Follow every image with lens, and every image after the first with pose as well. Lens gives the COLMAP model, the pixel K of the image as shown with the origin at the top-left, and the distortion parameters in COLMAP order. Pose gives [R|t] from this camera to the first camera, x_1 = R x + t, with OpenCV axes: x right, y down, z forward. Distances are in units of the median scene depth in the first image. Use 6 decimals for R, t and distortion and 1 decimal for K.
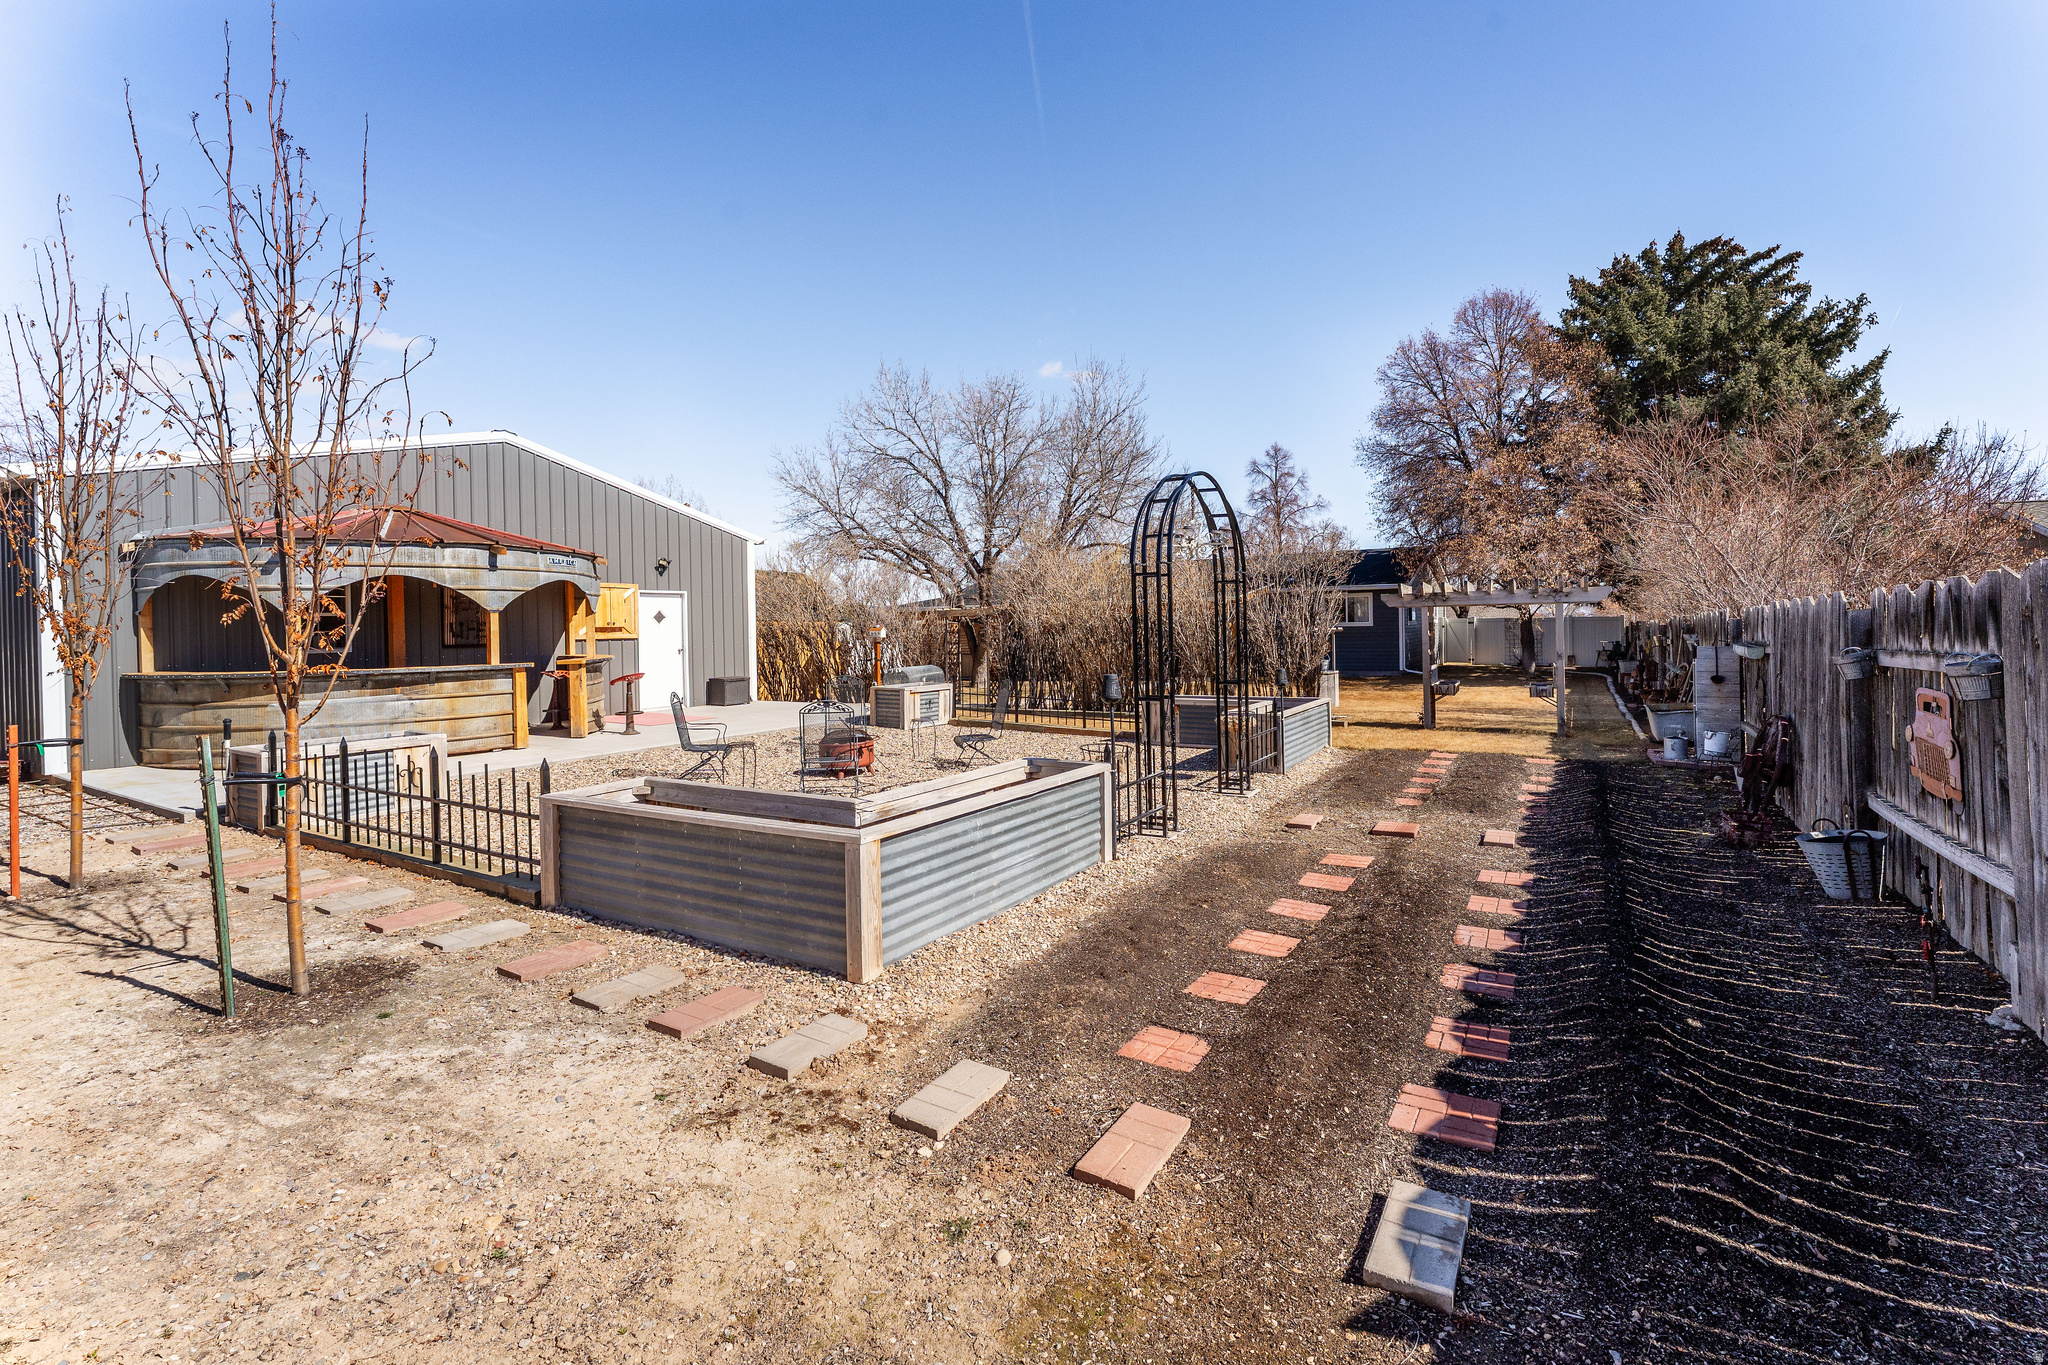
lens RADIAL K [[890.8, 0, 1065.8], [0, 890.8, 635.1], [0, 0, 1]] dist [0.000085, -0.000042]
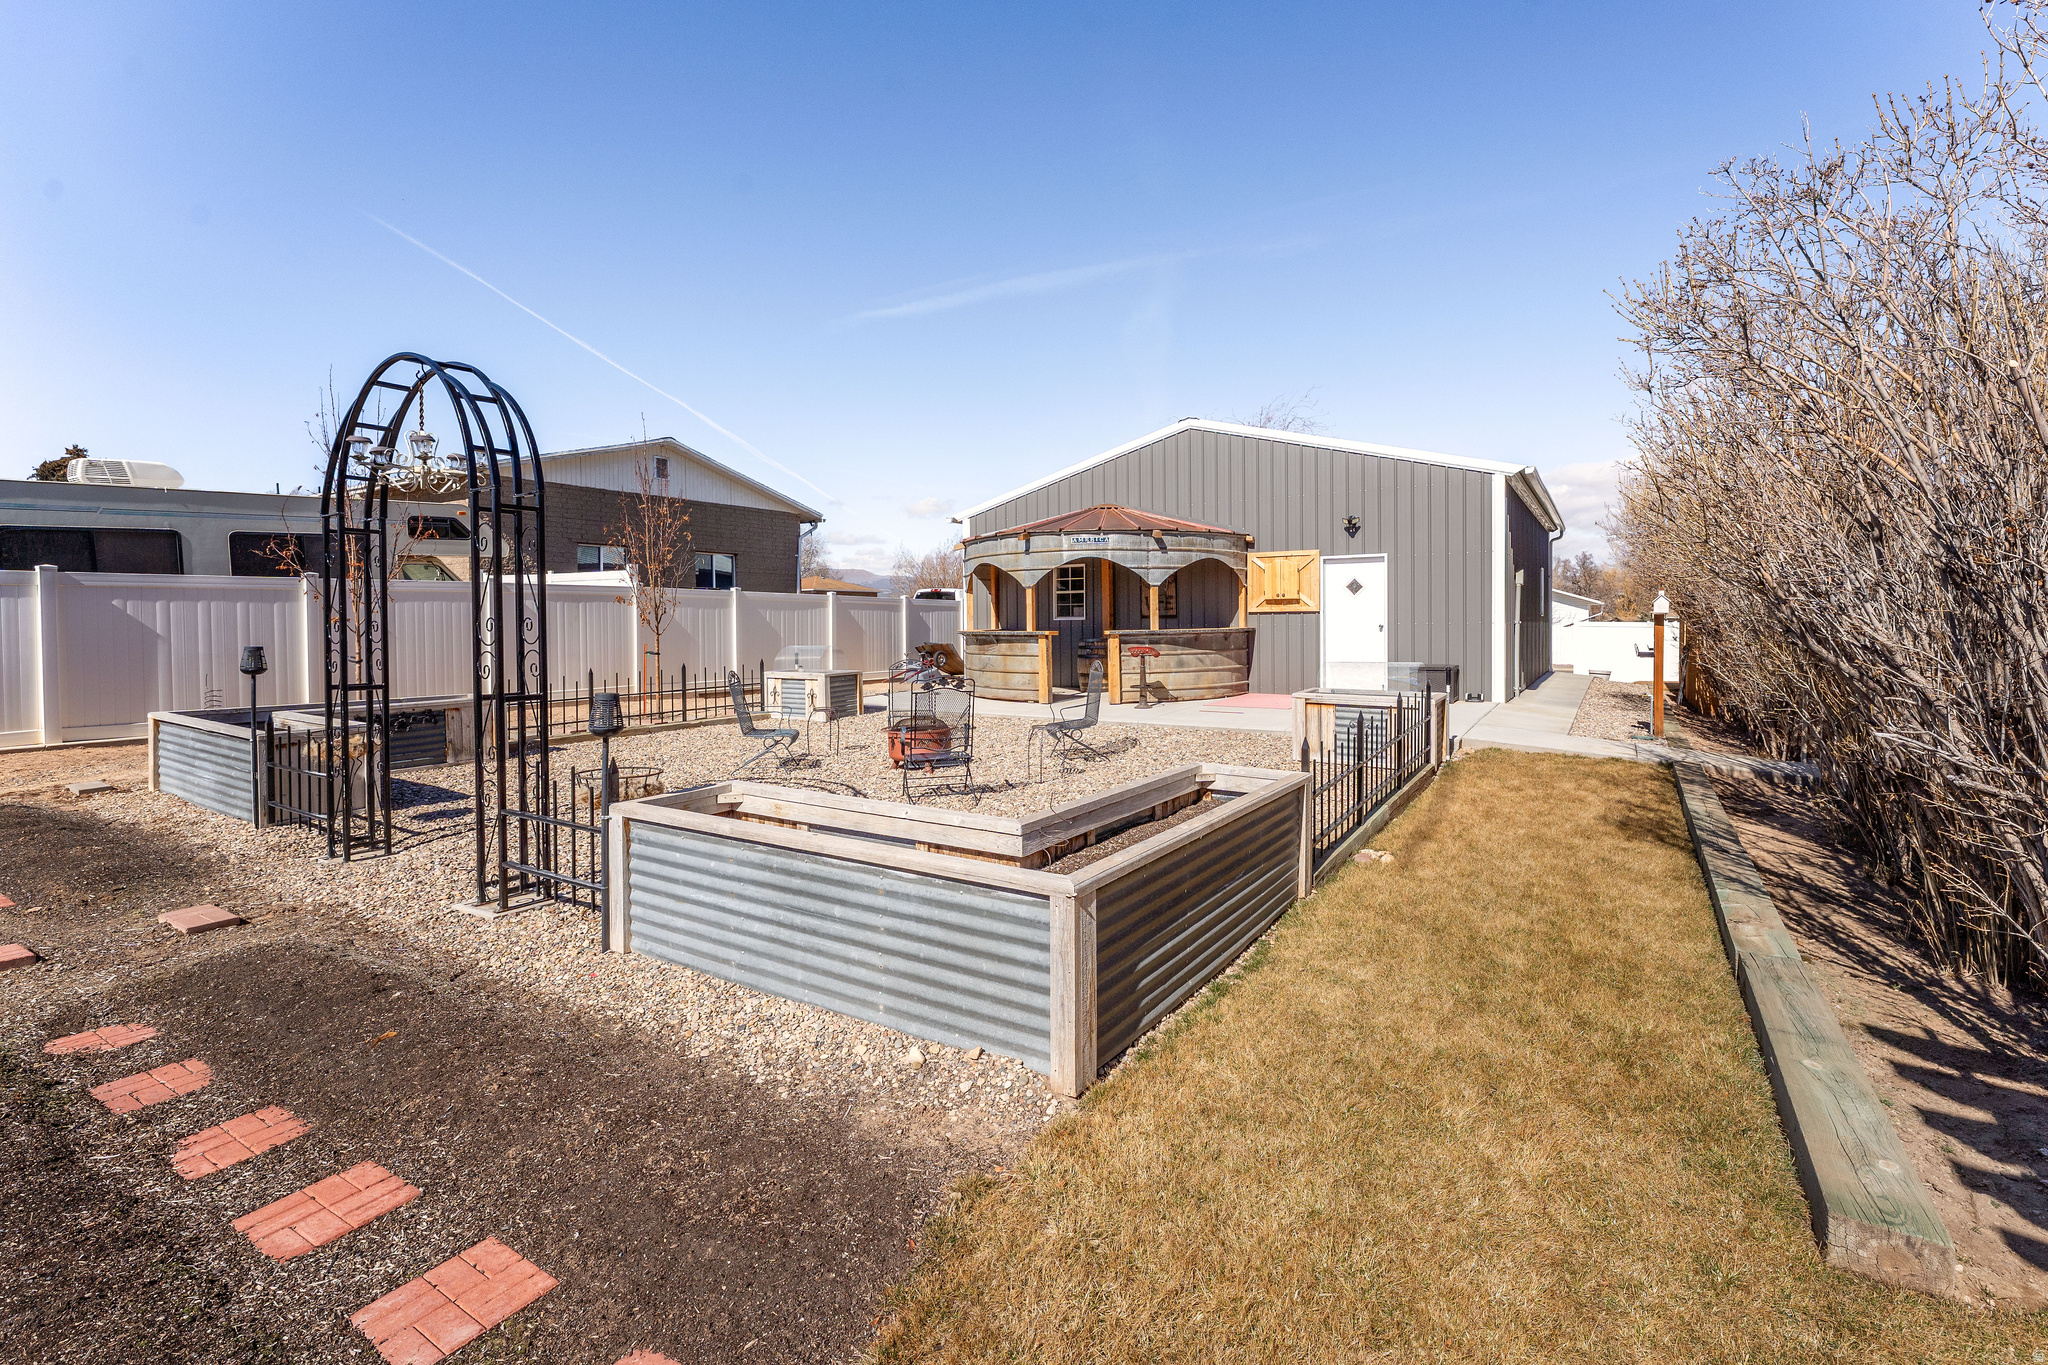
lens RADIAL K [[890.8, 0, 1065.8], [0, 890.8, 635.1], [0, 0, 1]] dist [0.000085, -0.000042]
pose [[-0.037622, 0.032434, -0.998766, 0.563648], [-0.001668, 0.999470, 0.032520, -0.001302], [0.999291, 0.002890, -0.037548, 1.079873]]
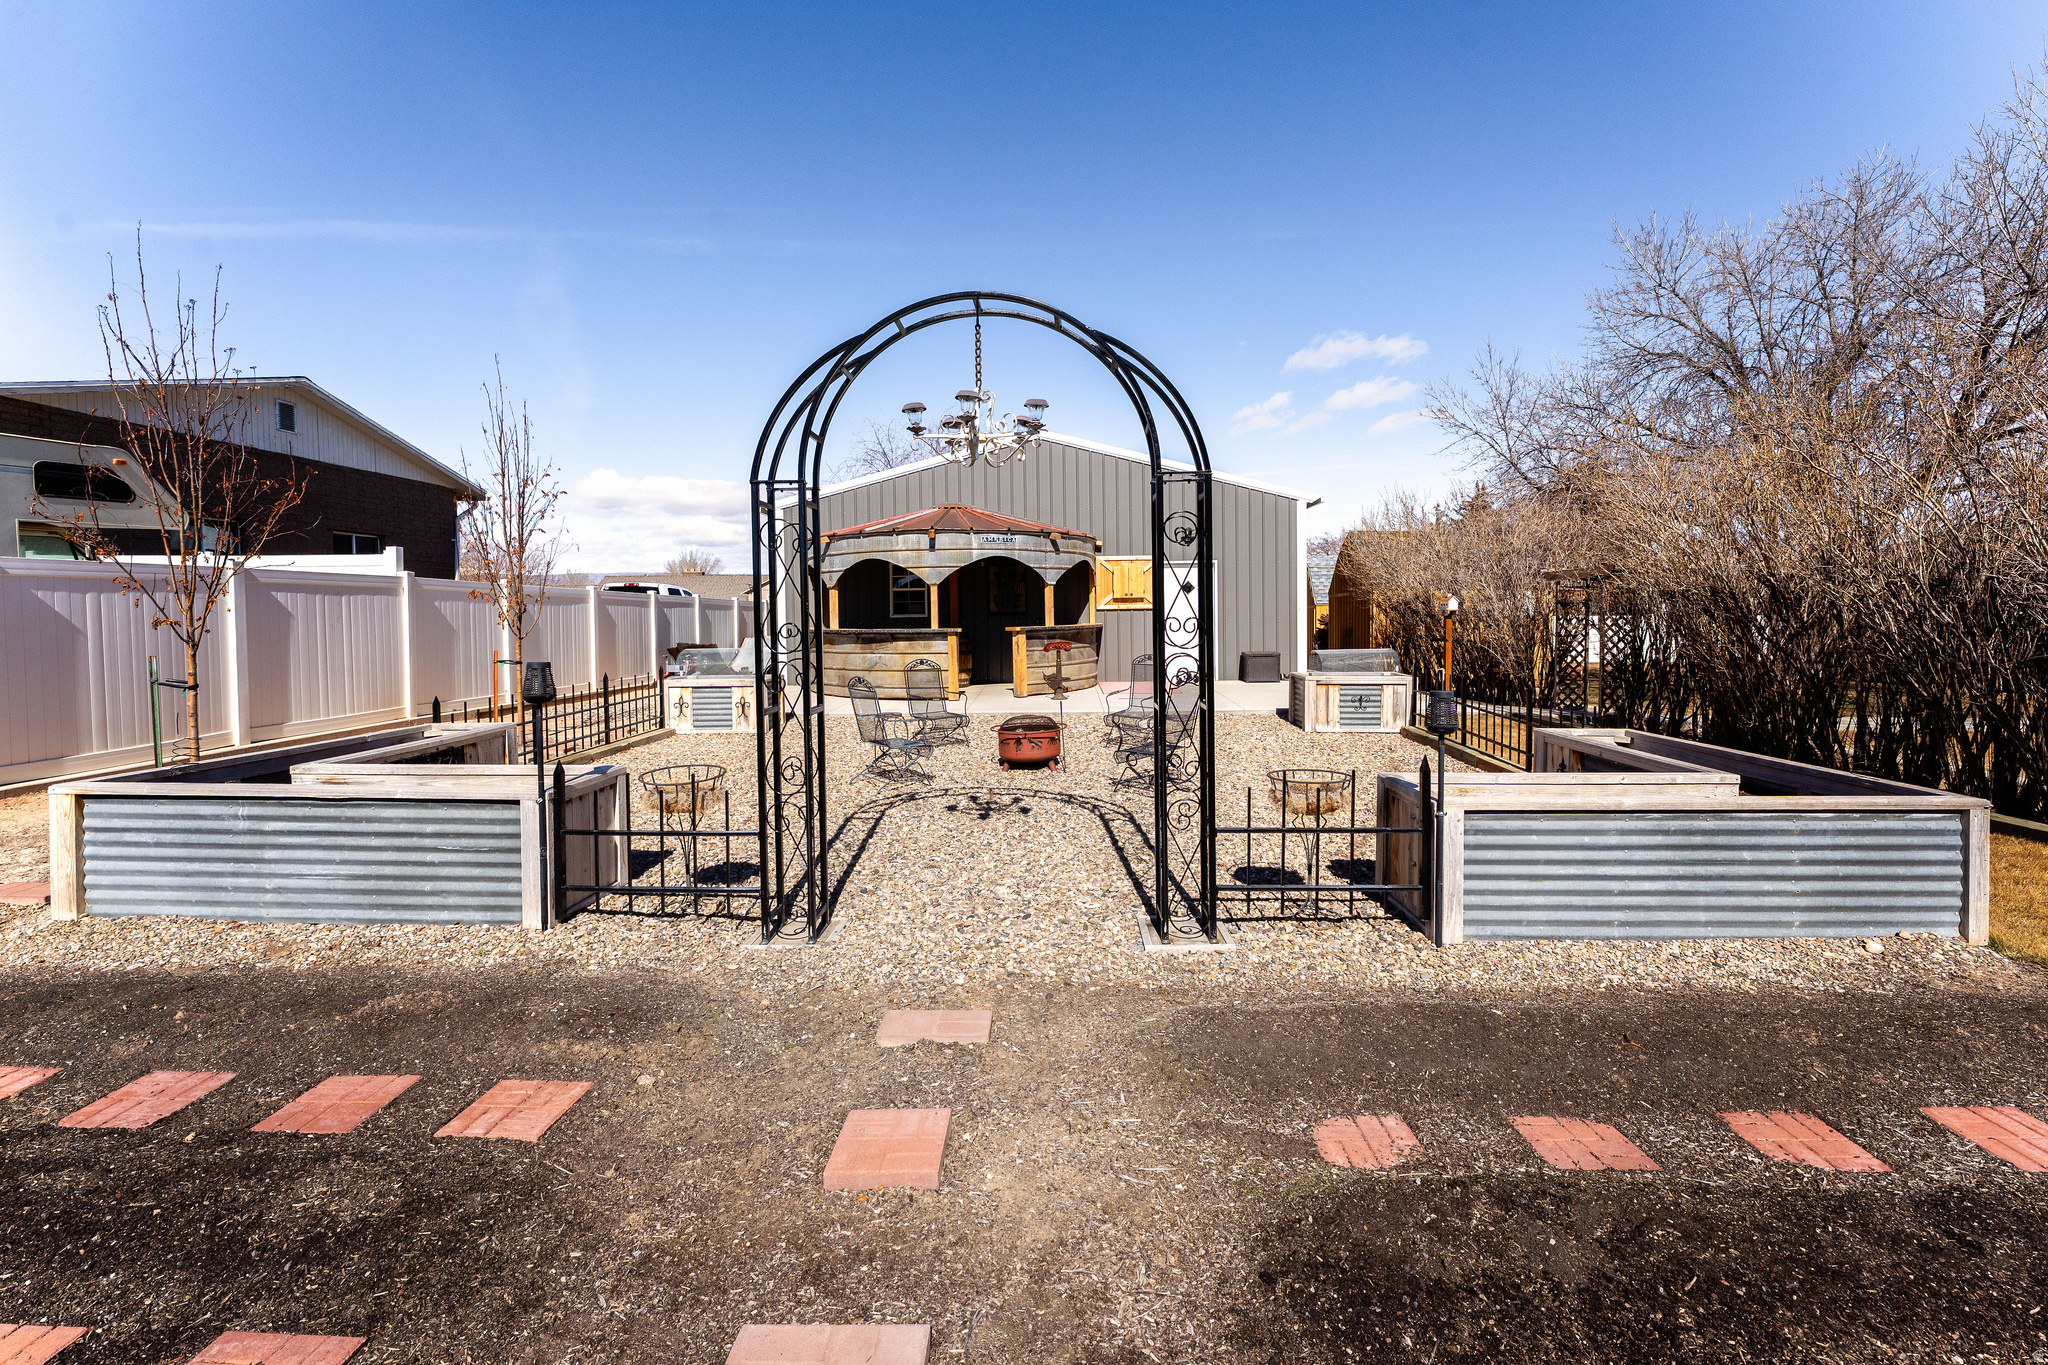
lens RADIAL K [[854.1, 0, 1025.5], [0, 854.1, 637.0], [0, 0, 1]] dist [-0.003025, -0.000417]
pose [[0.456880, 0.035641, -0.888814, 0.442506], [-0.004251, 0.999273, 0.037885, -0.000160], [0.889518, -0.013530, 0.456699, 0.571552]]
